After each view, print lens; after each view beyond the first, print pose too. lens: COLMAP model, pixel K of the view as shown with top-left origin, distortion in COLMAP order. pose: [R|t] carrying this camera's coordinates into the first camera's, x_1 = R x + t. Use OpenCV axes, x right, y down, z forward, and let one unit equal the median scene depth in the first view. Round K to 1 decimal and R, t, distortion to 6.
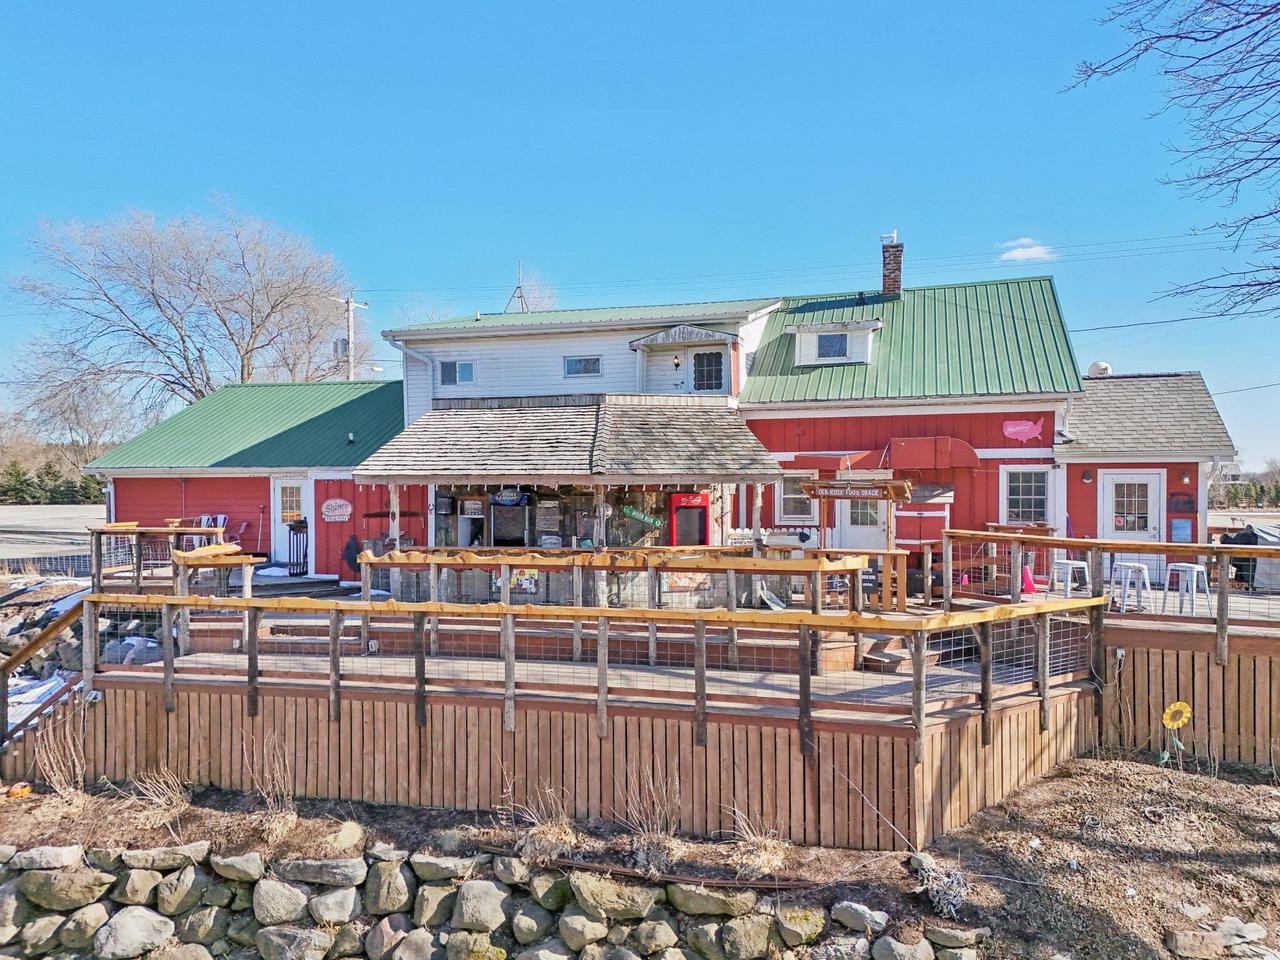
lens RADIAL K [[978.1, 0, 657.9], [0, 978.1, 480.6], [0, 0, 1]] dist [0.092282, -0.014243]
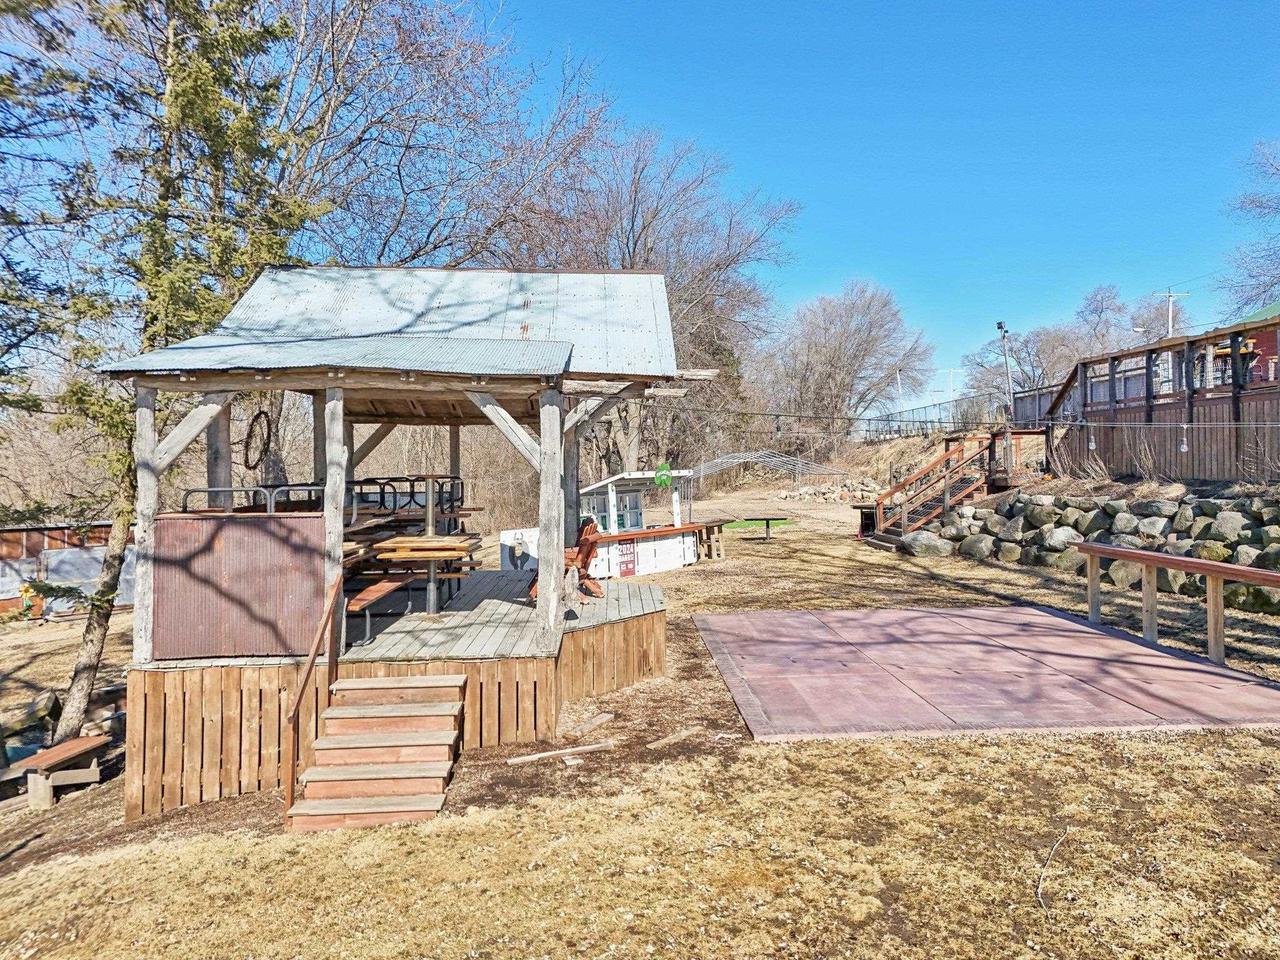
lens RADIAL K [[953.5, 0, 647.6], [0, 953.5, 471.8], [0, 0, 1]] dist [0.106473, -0.046892]
pose [[0.322121, 0.010707, -0.946638, 0.723931], [0.003864, 0.999913, 0.012624, 0.286675], [0.946691, -0.007725, 0.322051, -0.157829]]
